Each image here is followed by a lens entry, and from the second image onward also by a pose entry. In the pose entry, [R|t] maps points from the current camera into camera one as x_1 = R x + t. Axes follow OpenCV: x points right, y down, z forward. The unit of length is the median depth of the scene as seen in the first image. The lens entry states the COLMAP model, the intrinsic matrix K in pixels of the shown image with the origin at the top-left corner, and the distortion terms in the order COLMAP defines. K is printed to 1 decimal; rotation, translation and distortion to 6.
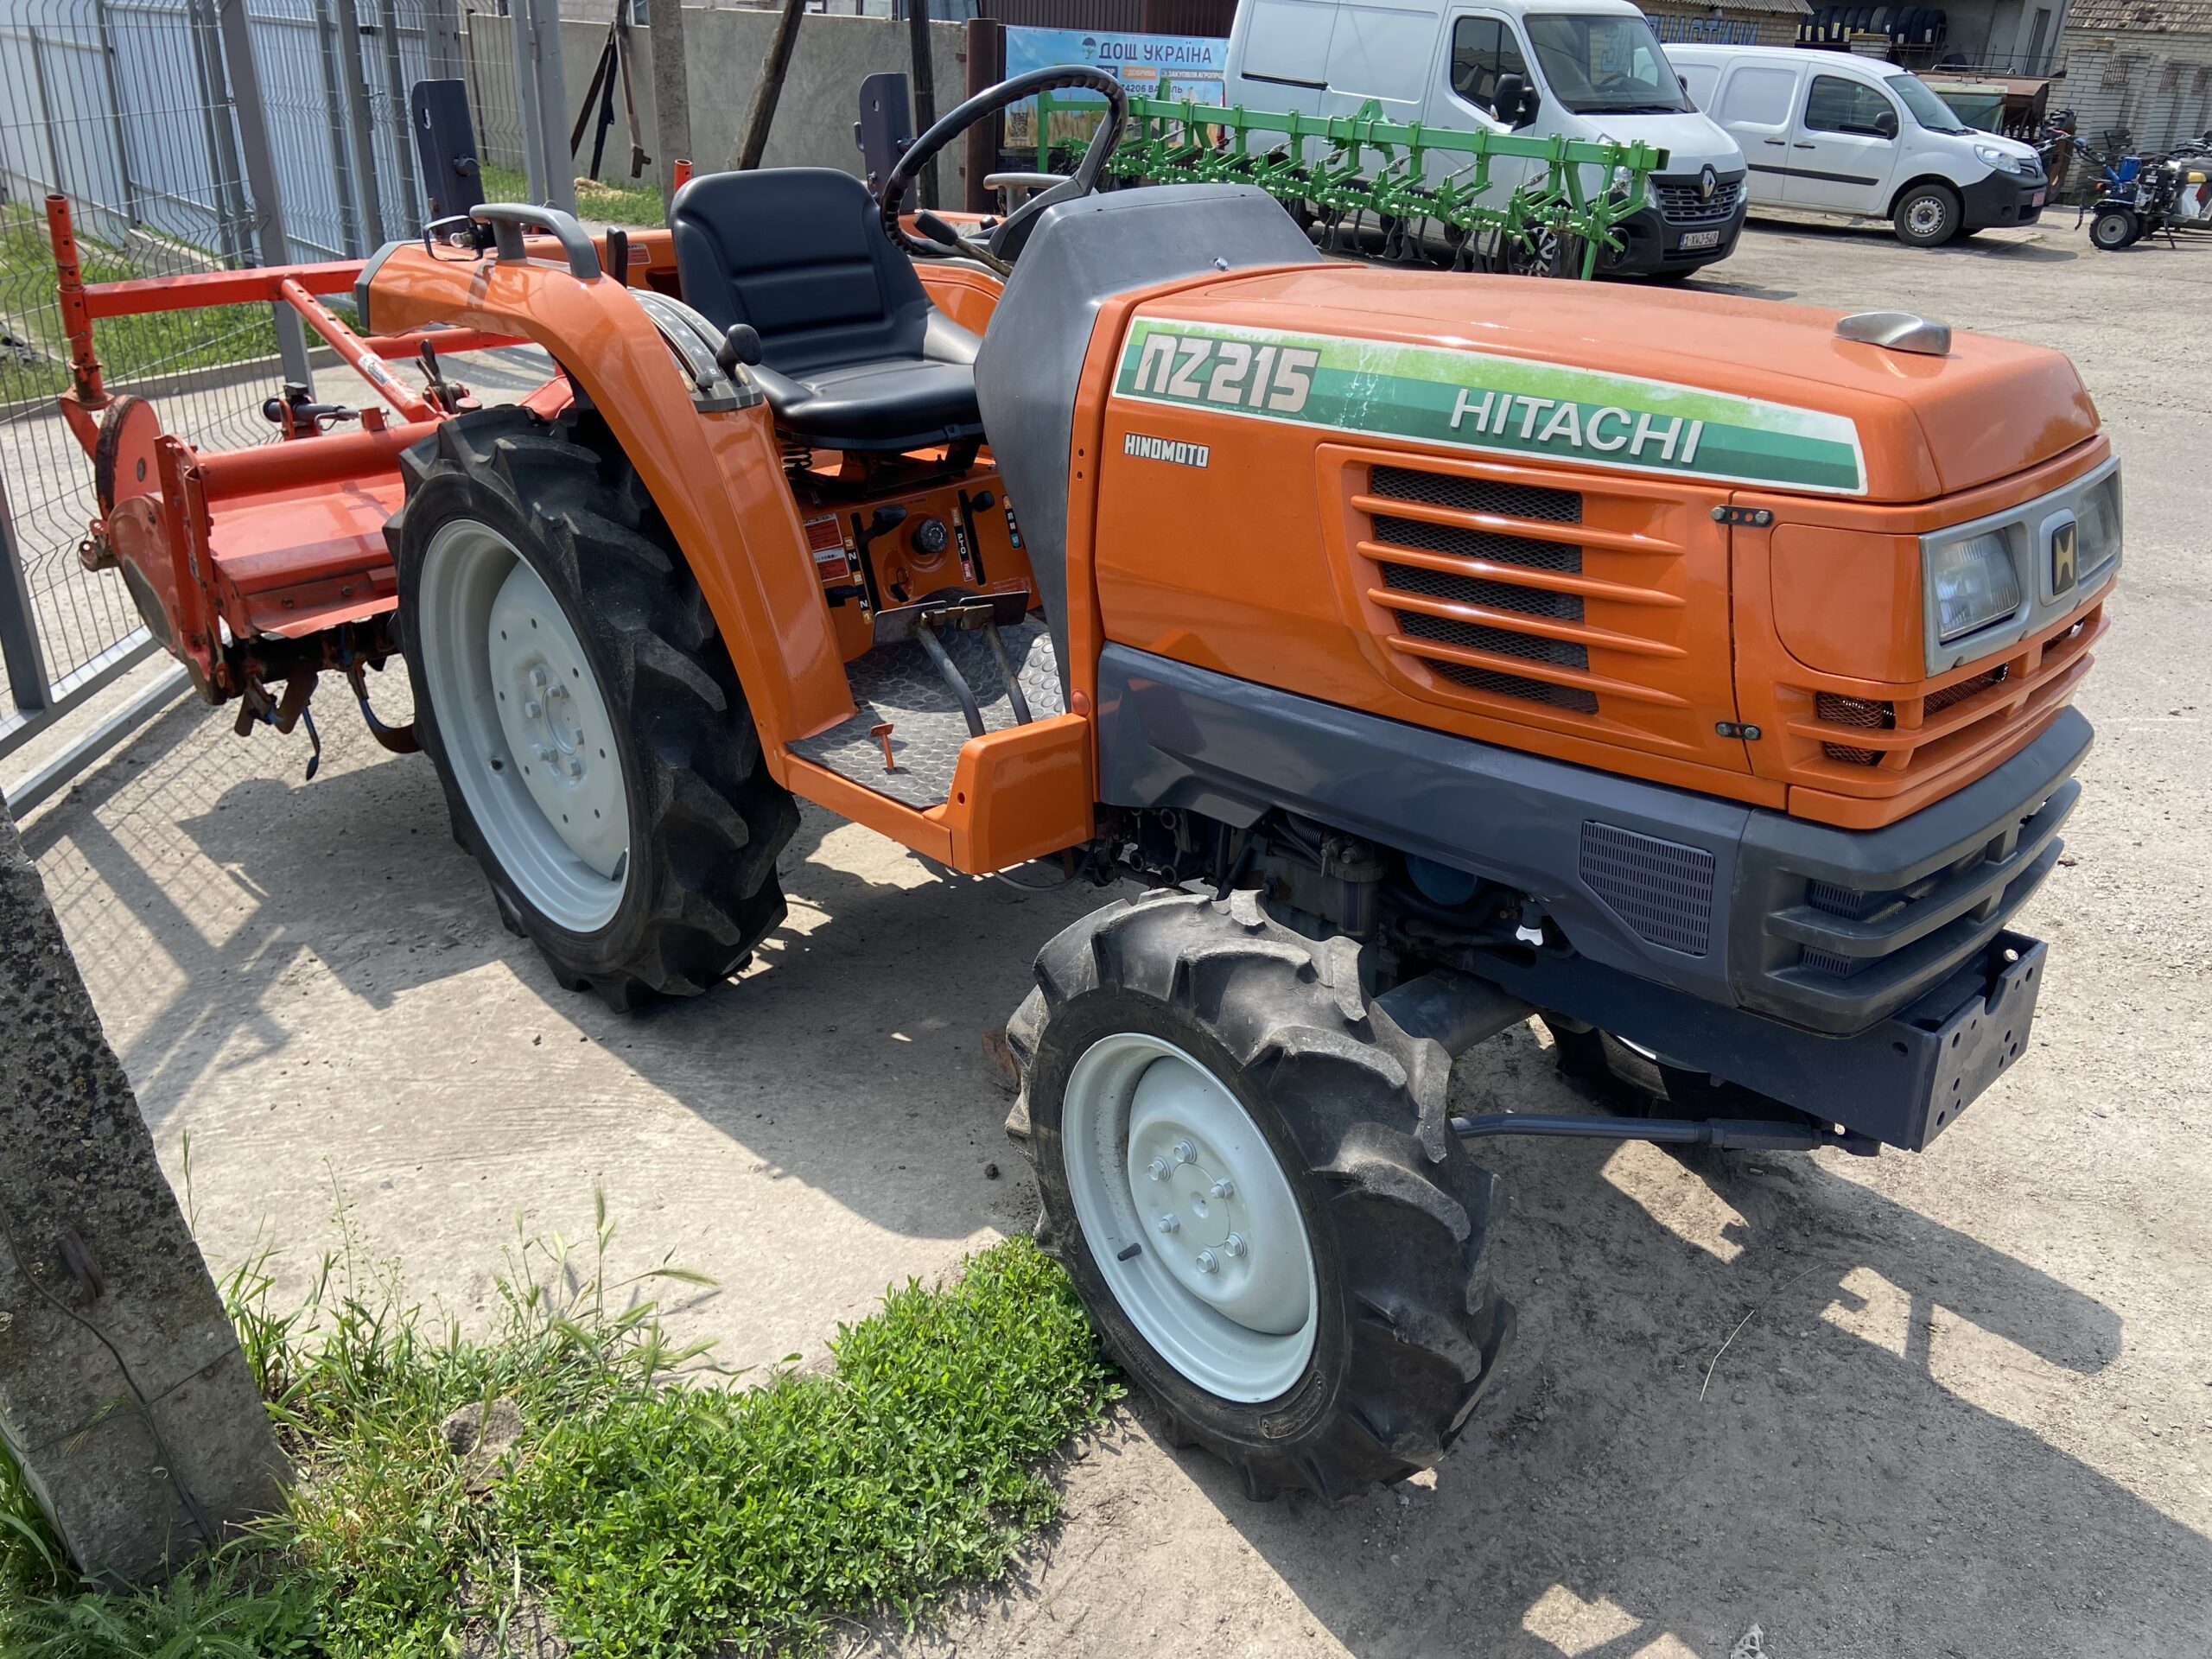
lens RADIAL K [[1657.7, 0, 1118.8], [0, 1657.7, 829.9], [0, 0, 1]] dist [0.120857, -0.160954]
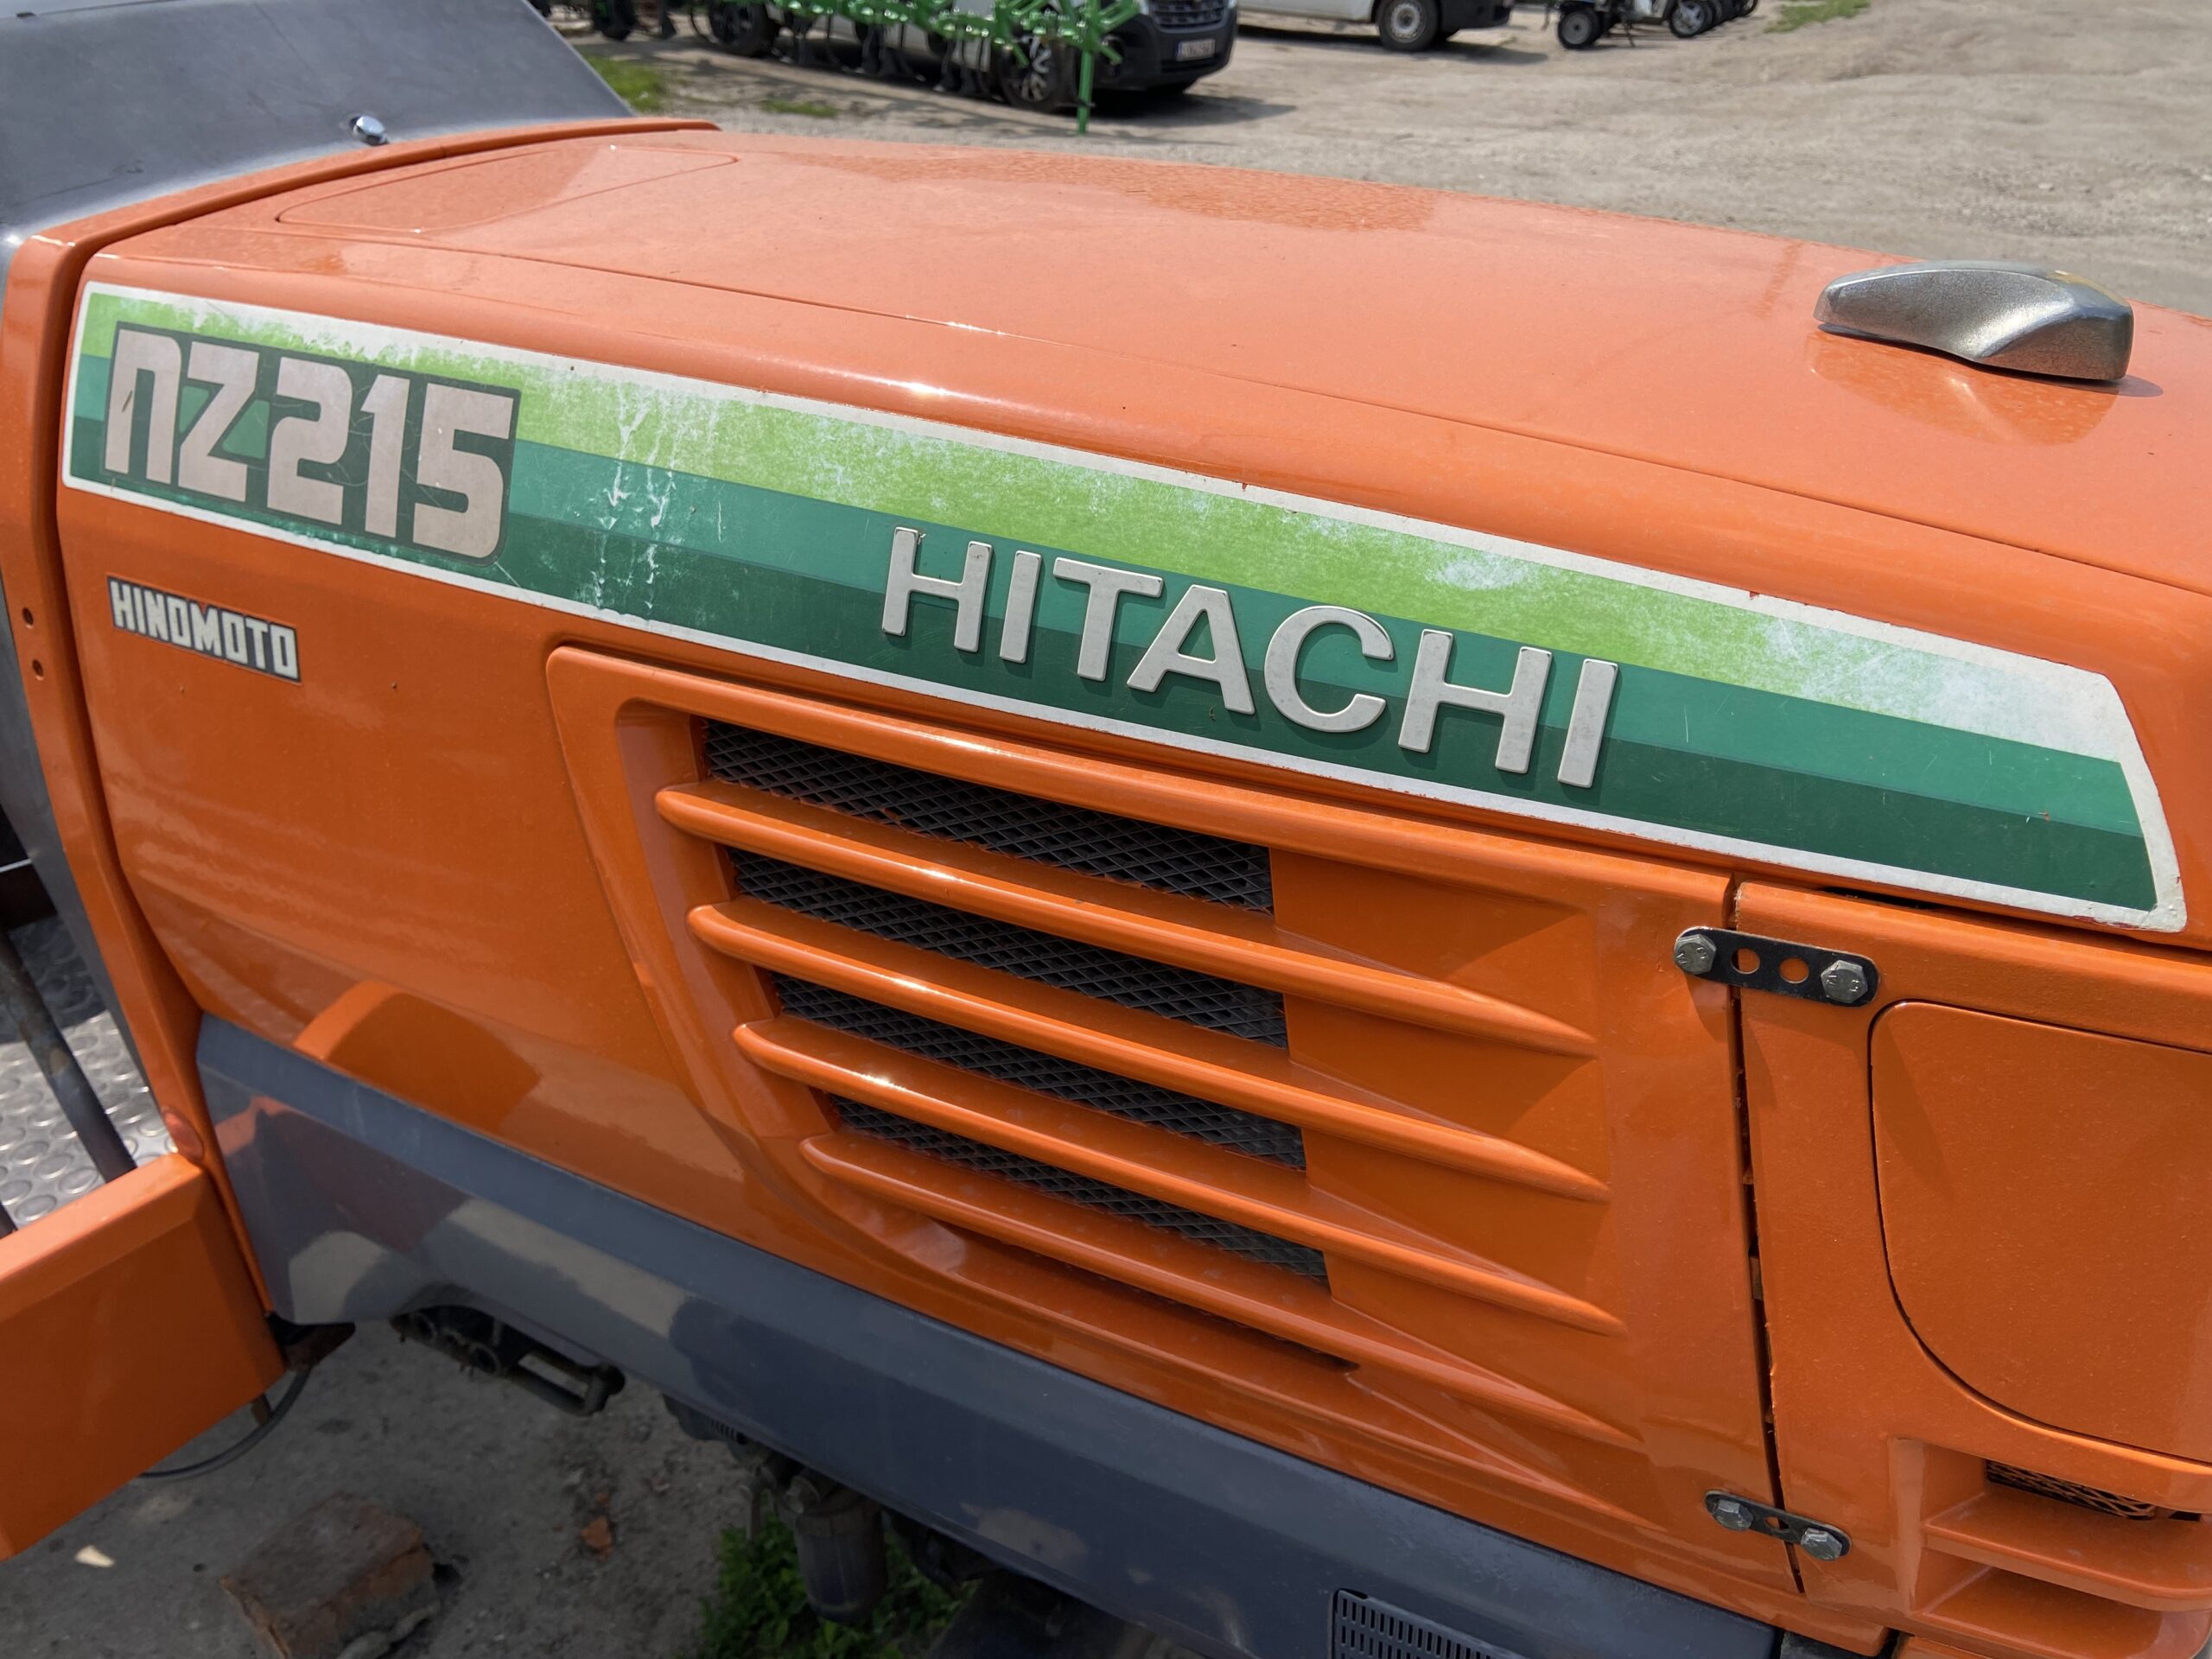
lens RADIAL K [[1657.7, 0, 1118.8], [0, 1657.7, 829.9], [0, 0, 1]] dist [0.120857, -0.160954]
pose [[0.961104, -0.131357, 0.242949, 0.140069], [0.107745, 0.988283, 0.108106, -0.210185], [-0.254303, -0.077725, 0.963996, 0.581514]]
